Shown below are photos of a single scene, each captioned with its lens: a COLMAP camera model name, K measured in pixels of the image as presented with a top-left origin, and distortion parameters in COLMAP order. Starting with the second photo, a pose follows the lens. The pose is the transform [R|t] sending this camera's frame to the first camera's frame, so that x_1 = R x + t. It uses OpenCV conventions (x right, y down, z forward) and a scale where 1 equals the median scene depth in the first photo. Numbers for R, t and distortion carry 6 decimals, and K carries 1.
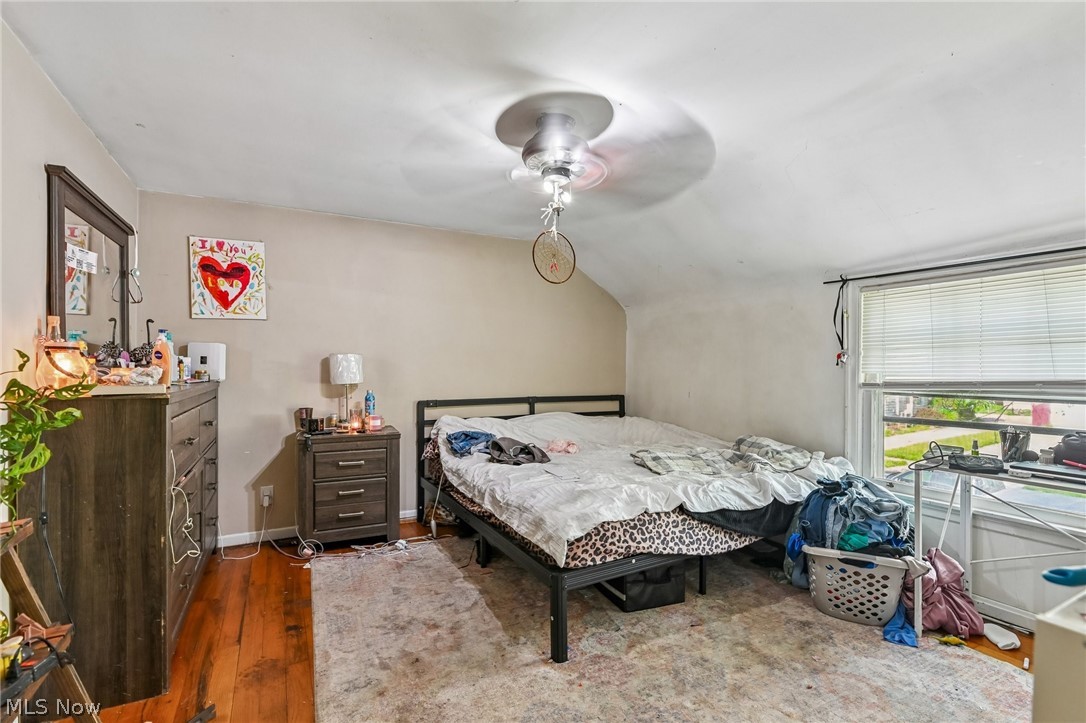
lens RADIAL K [[505.1, 0, 546.6], [0, 505.1, 366.2], [0, 0, 1]] dist [-0.014478, -0.000326]
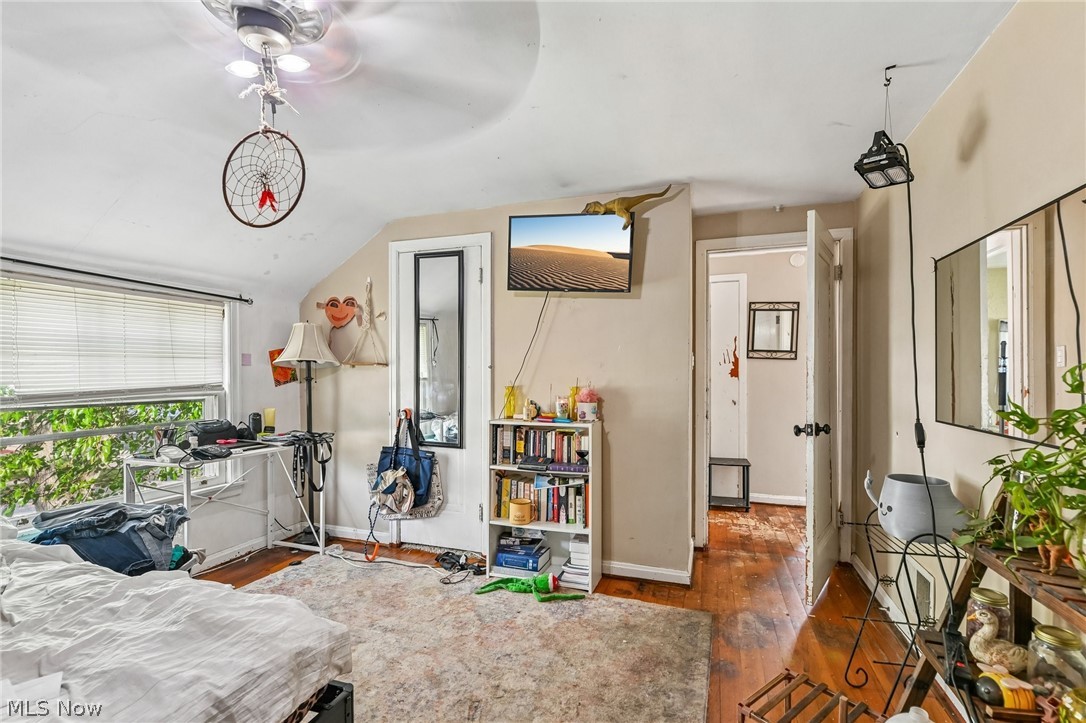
lens RADIAL K [[505.1, 0, 546.6], [0, 505.1, 366.2], [0, 0, 1]] dist [-0.014478, -0.000326]
pose [[-0.696656, 0.008110, 0.717359, -0.546101], [-0.000844, 0.999926, -0.012124, -0.006880], [-0.717405, -0.009051, -0.696598, 1.085114]]
